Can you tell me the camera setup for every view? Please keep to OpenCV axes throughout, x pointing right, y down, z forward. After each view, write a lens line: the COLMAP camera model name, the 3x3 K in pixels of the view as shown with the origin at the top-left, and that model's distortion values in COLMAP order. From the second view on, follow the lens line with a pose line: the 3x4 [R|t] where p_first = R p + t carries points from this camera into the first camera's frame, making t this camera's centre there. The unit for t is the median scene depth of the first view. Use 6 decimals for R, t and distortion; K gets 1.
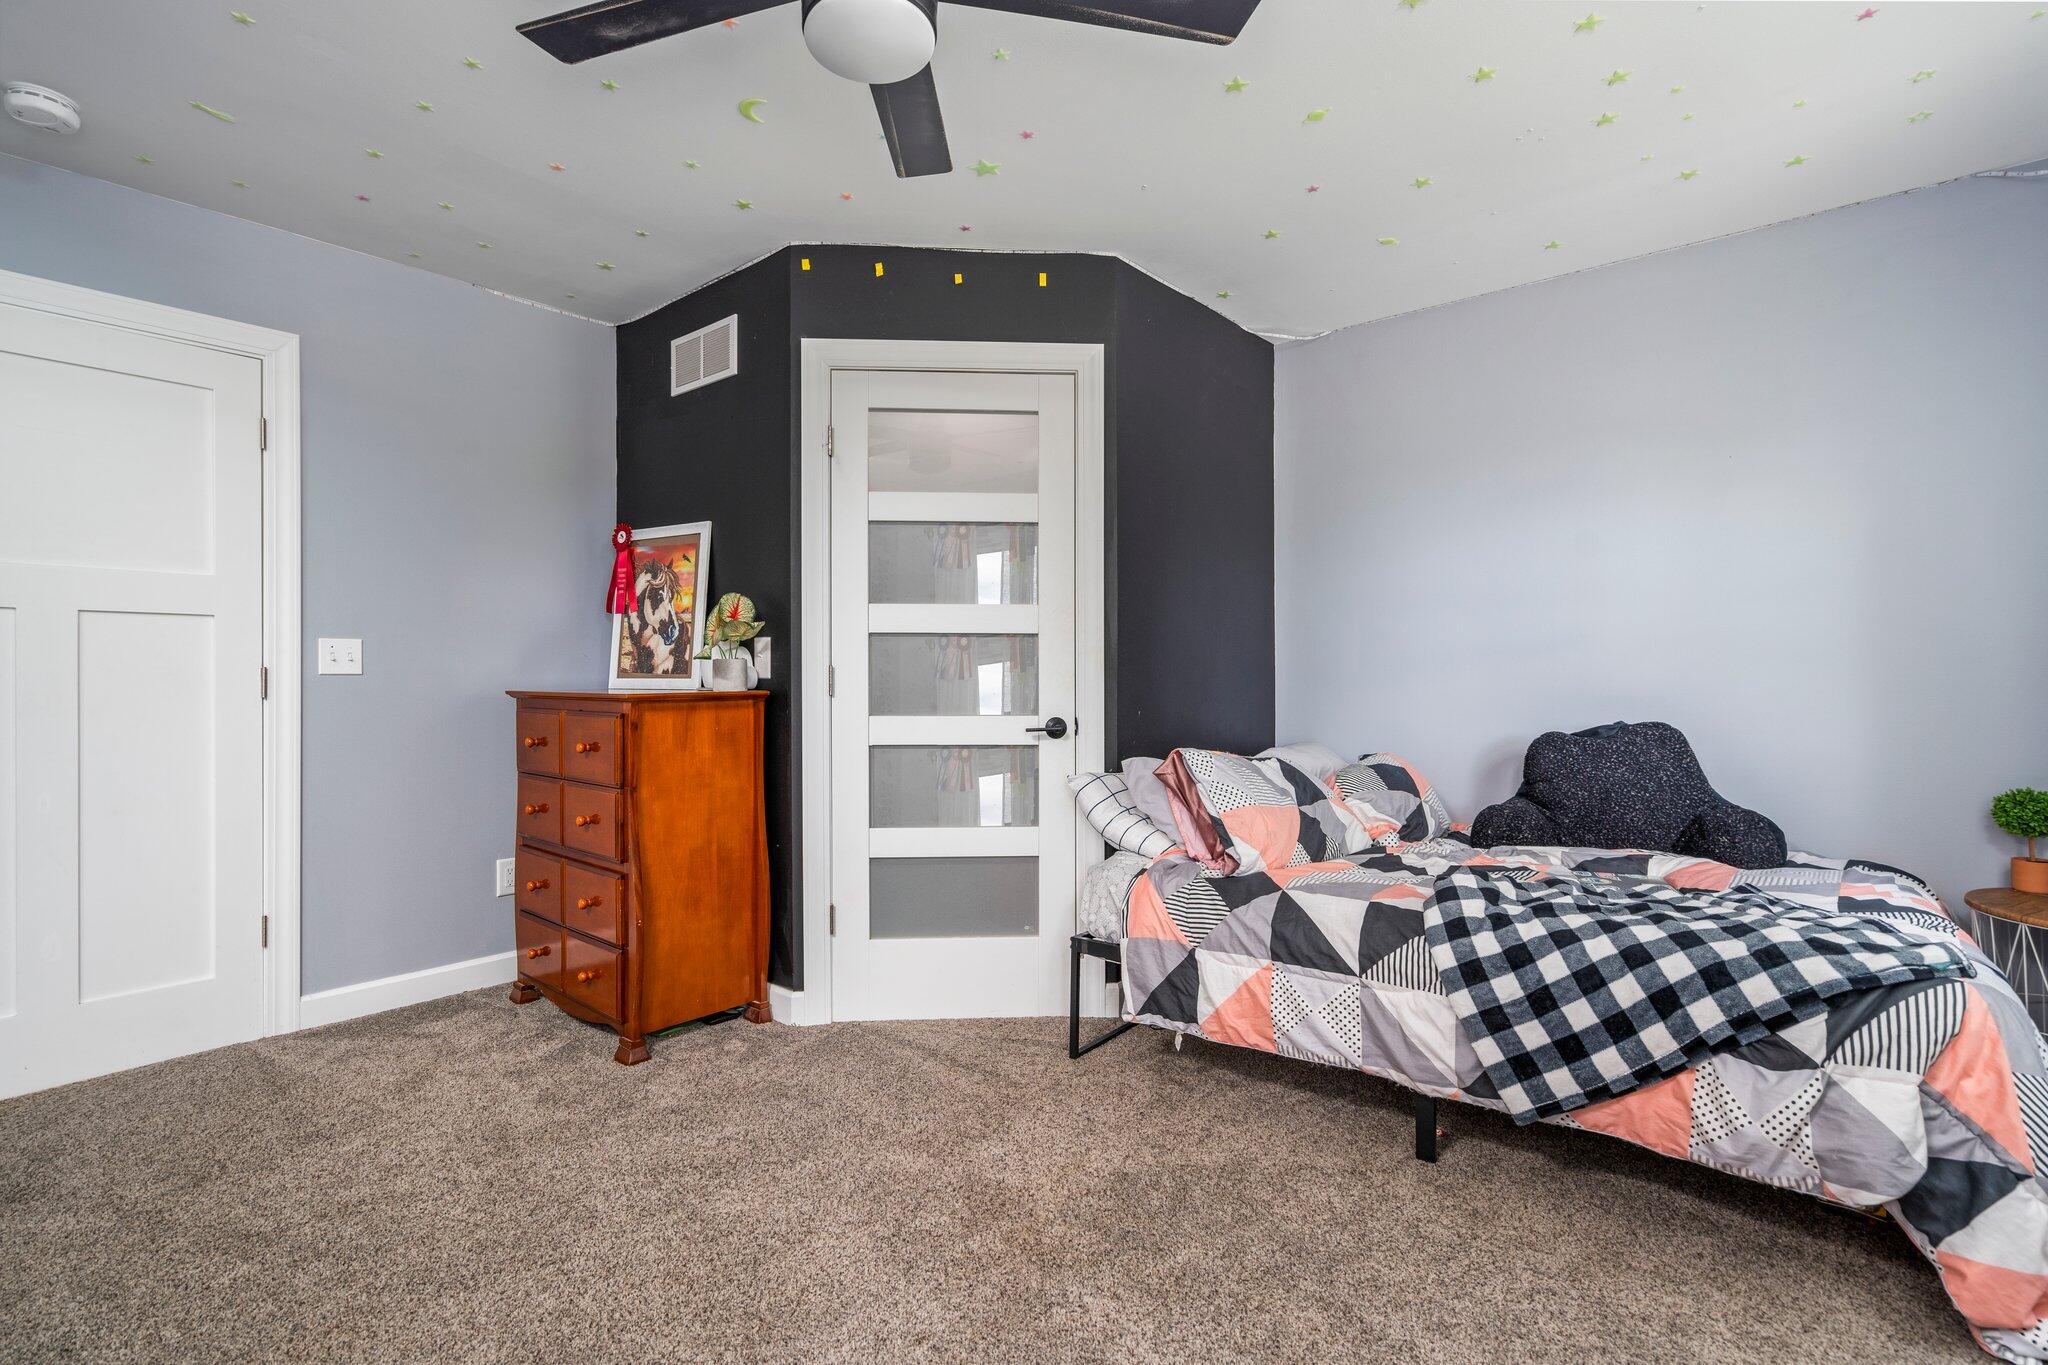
lens RADIAL K [[930.8, 0, 1019.2], [0, 930.8, 677.9], [0, 0, 1]] dist [-0.003767, 0.002217]
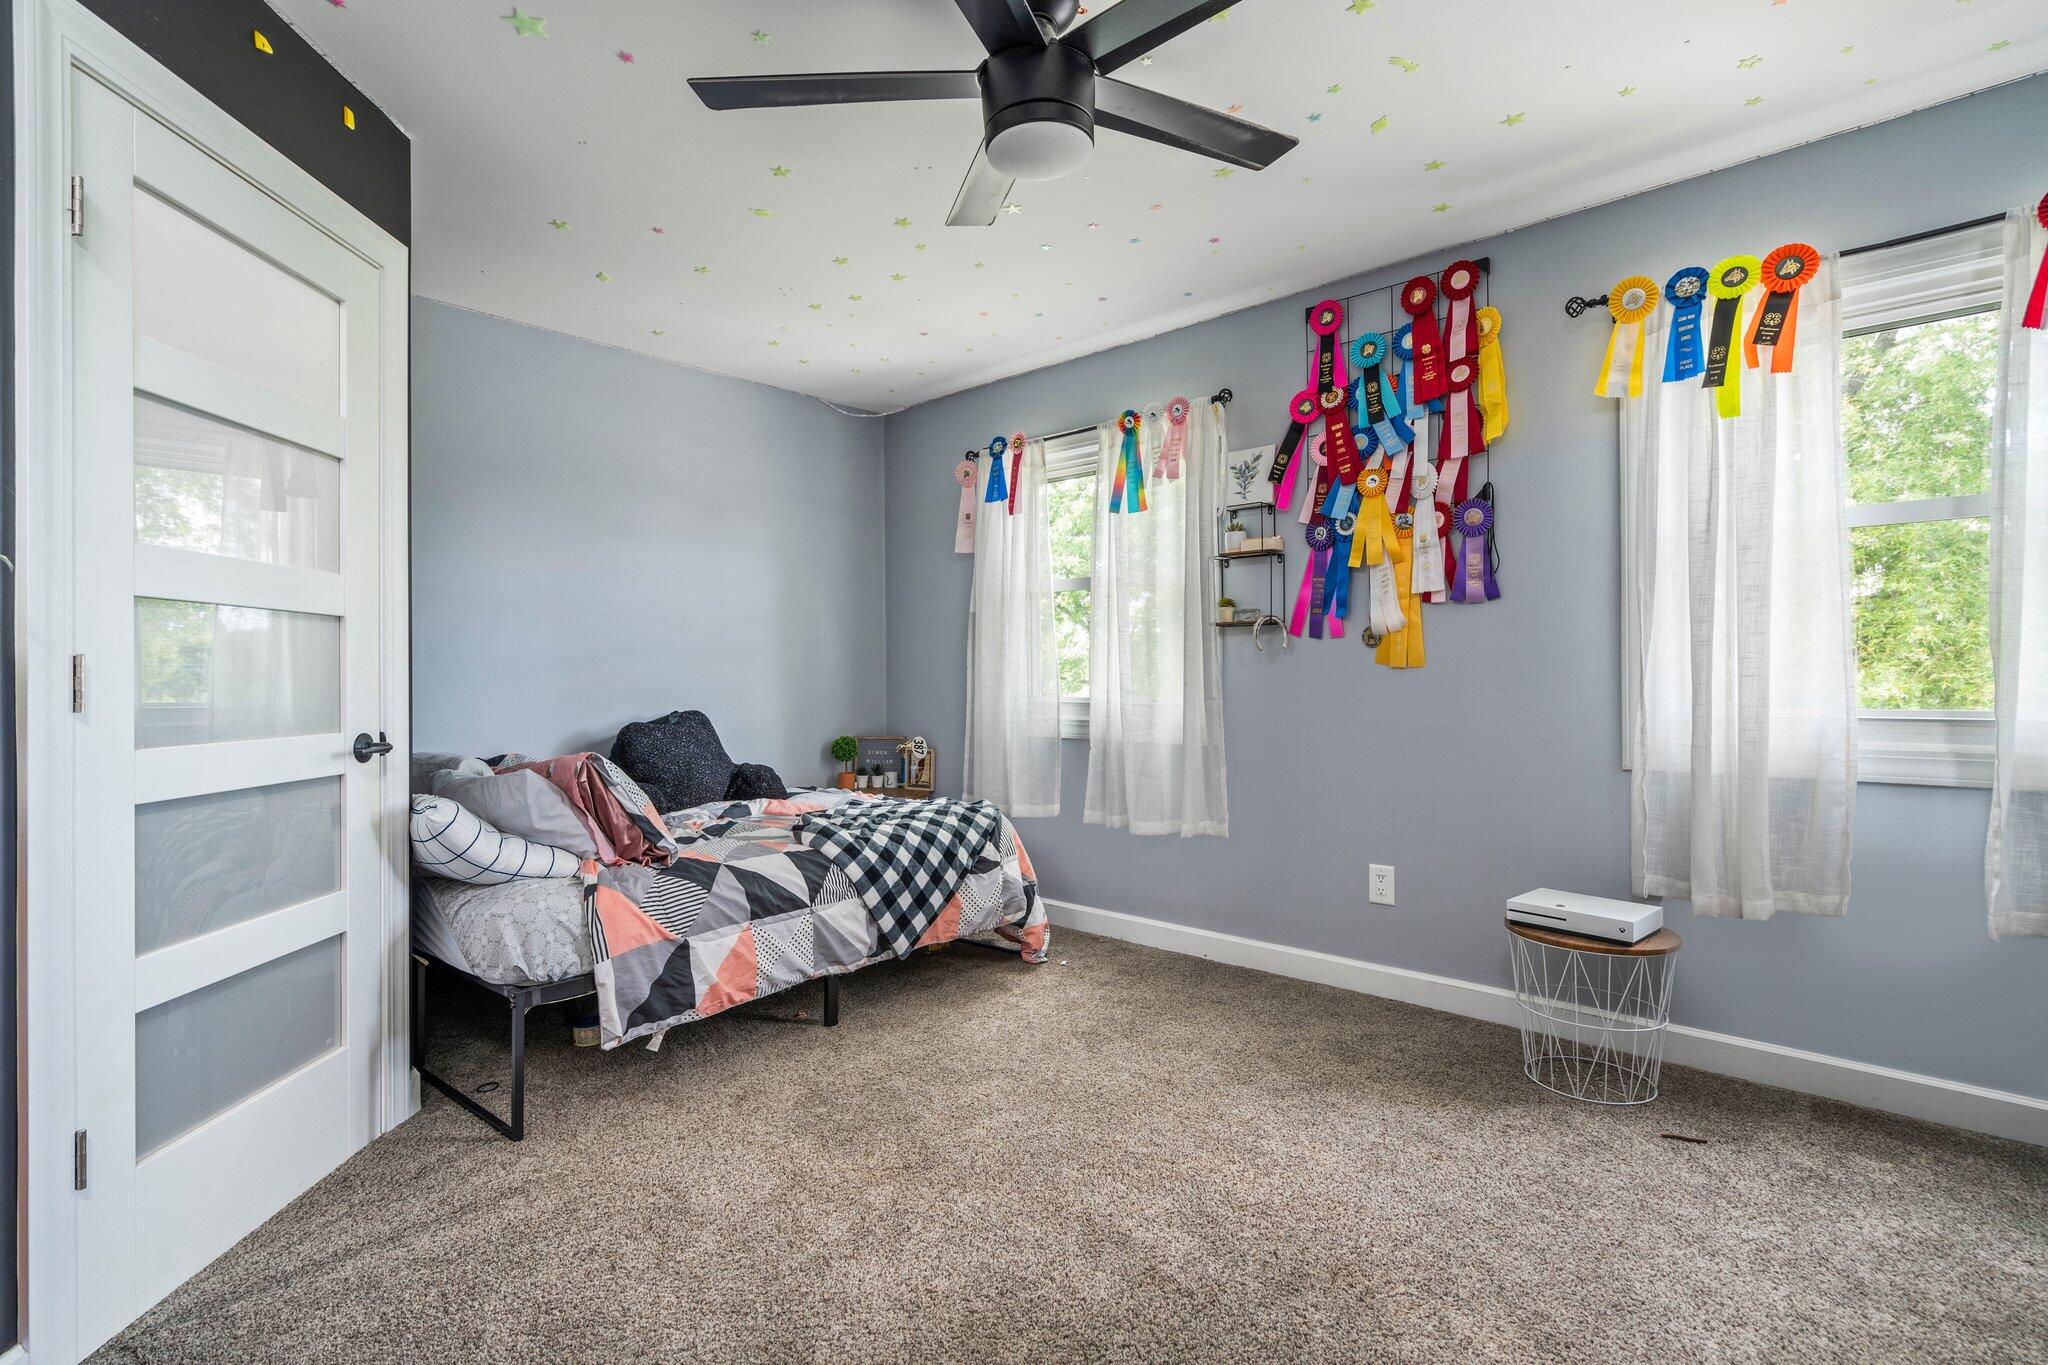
lens RADIAL K [[930.8, 0, 1018.6], [0, 930.8, 678.9], [0, 0, 1]] dist [-0.003767, 0.002217]
pose [[0.055883, -0.001339, 0.998436, -0.880999], [0.003237, 0.999994, 0.001160, 0.003392], [-0.998432, 0.003167, 0.055887, 0.614777]]
